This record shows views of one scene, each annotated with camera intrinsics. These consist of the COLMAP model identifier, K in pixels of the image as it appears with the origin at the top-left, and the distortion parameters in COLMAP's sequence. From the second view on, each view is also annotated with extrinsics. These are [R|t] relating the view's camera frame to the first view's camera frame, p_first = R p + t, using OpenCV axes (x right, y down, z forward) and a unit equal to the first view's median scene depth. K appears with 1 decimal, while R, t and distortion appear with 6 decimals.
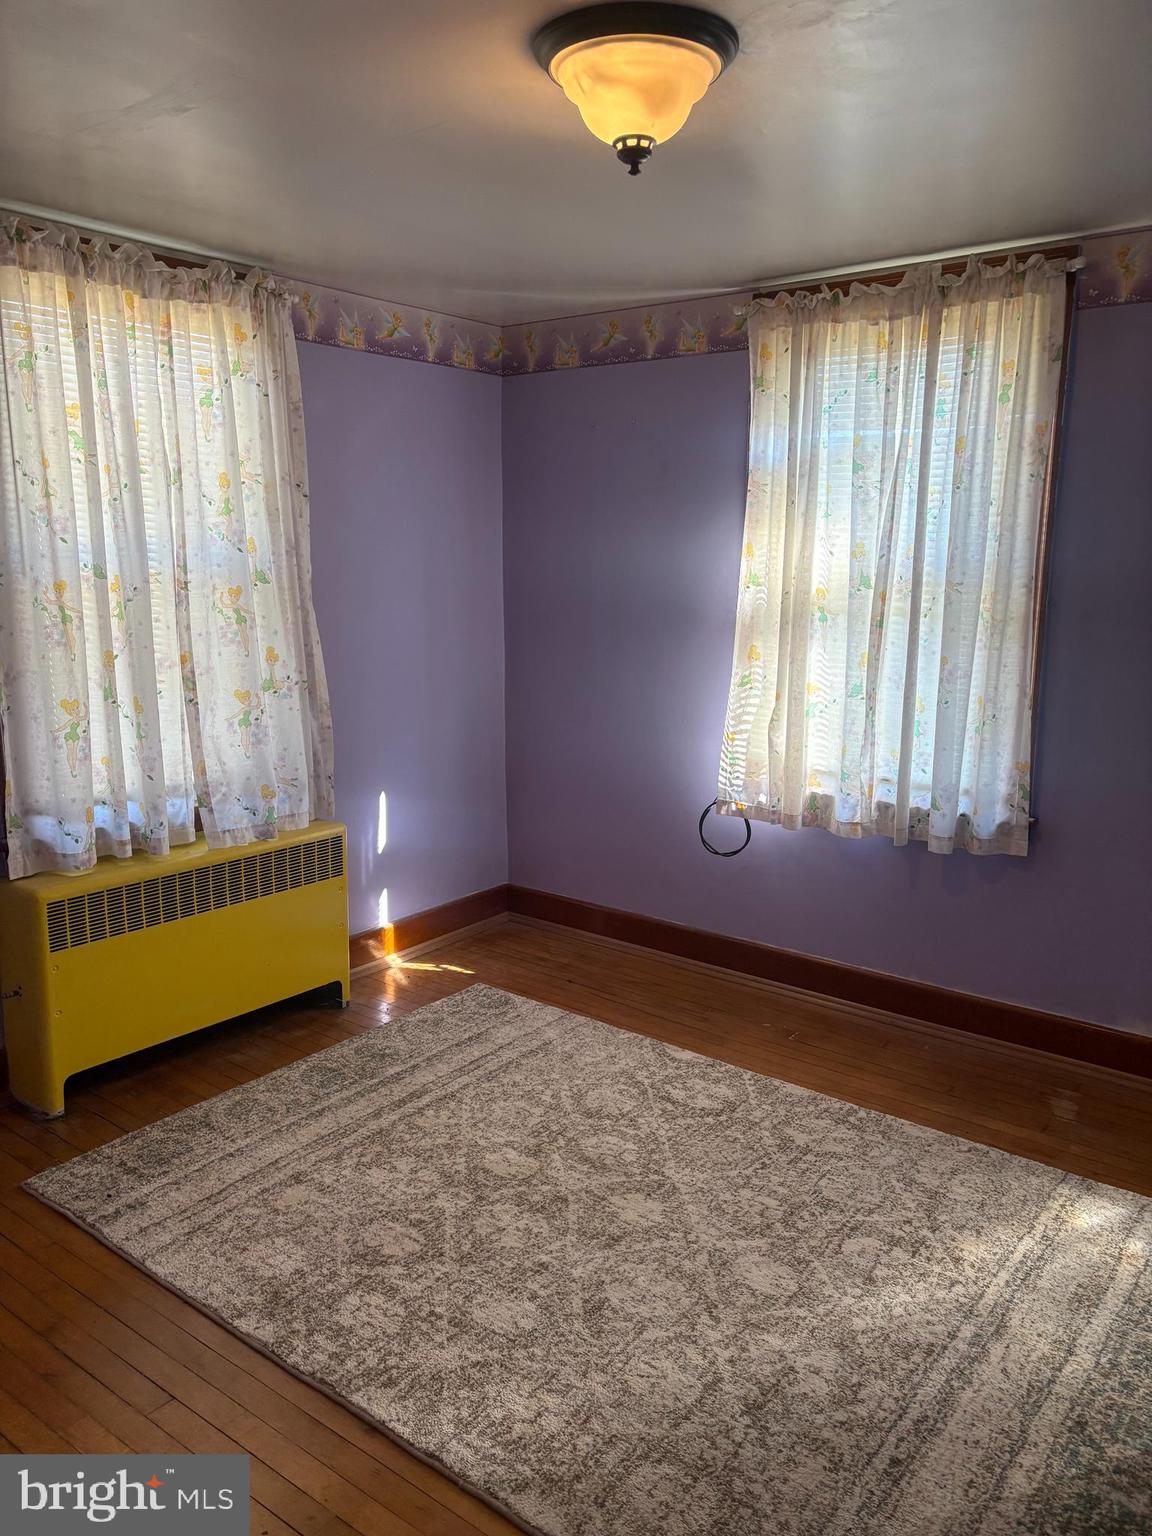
lens RADIAL K [[1173.8, 0, 582.1], [0, 1173.8, 766.7], [0, 0, 1]] dist [0.059715, -0.061151]
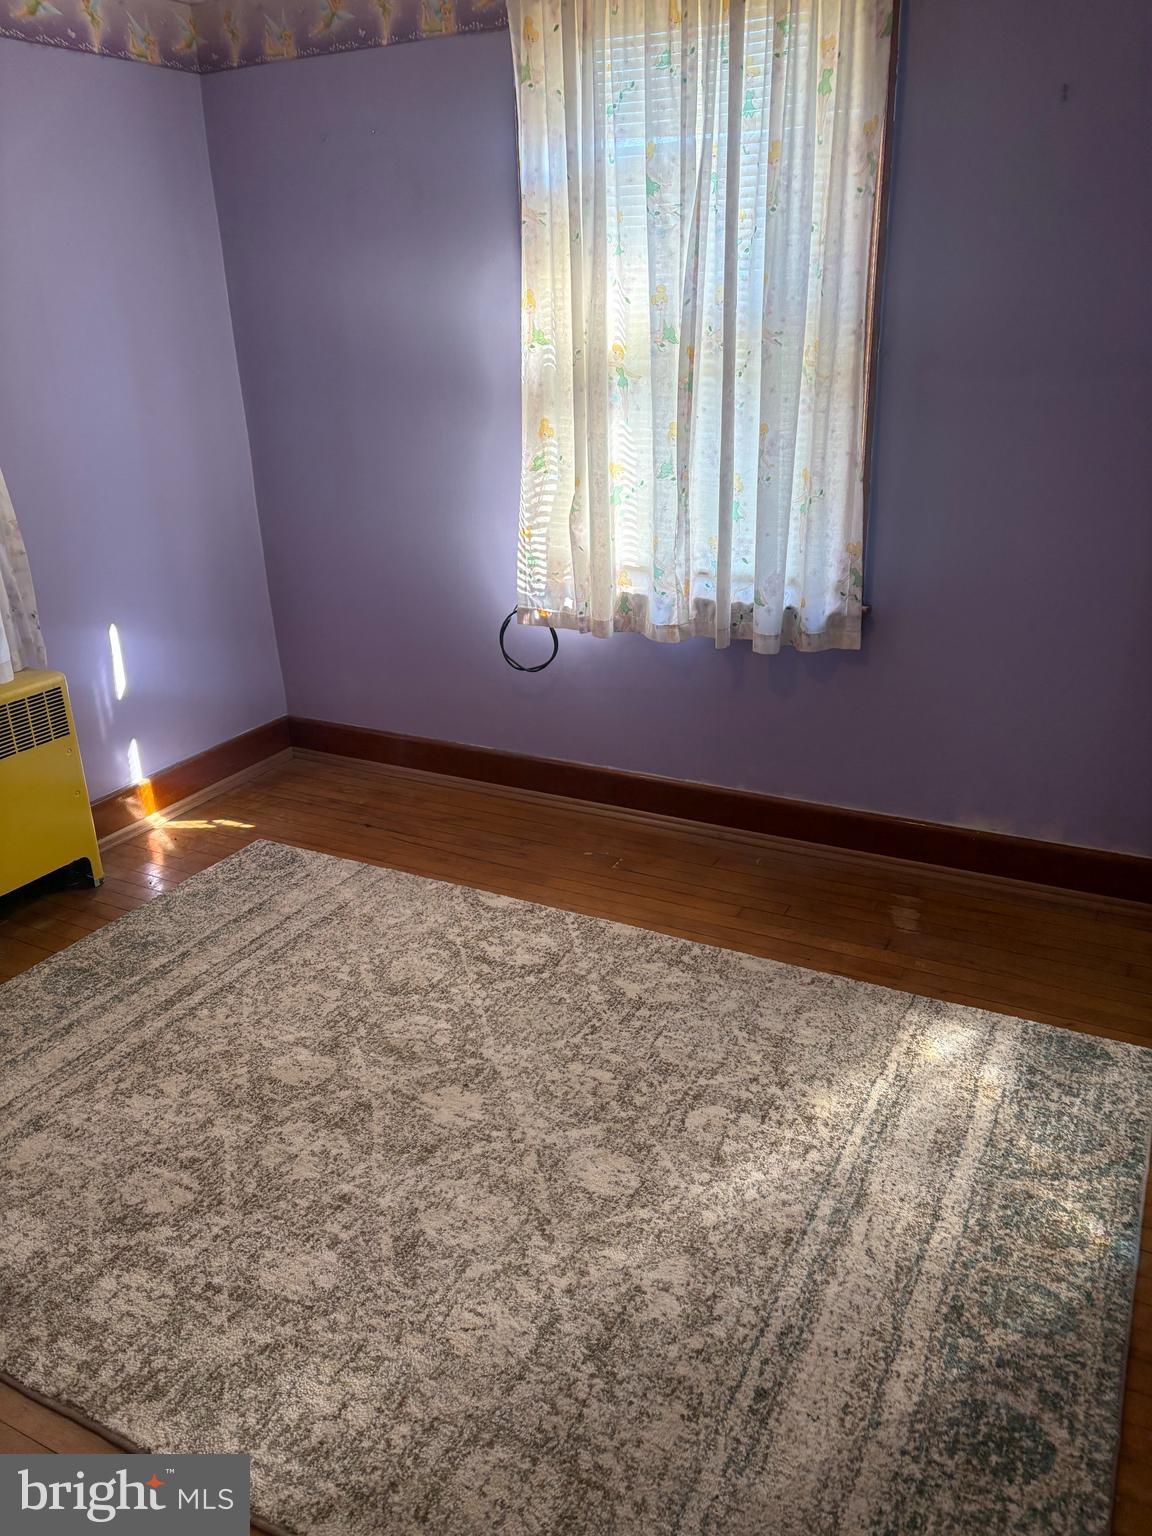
lens RADIAL K [[1173.8, 0, 582.1], [0, 1173.8, 766.7], [0, 0, 1]] dist [0.059715, -0.061151]
pose [[0.984758, -0.095349, 0.145468, 0.036158], [0.066306, 0.978990, 0.192827, -0.029382], [-0.160798, -0.180243, 0.970390, 0.182640]]
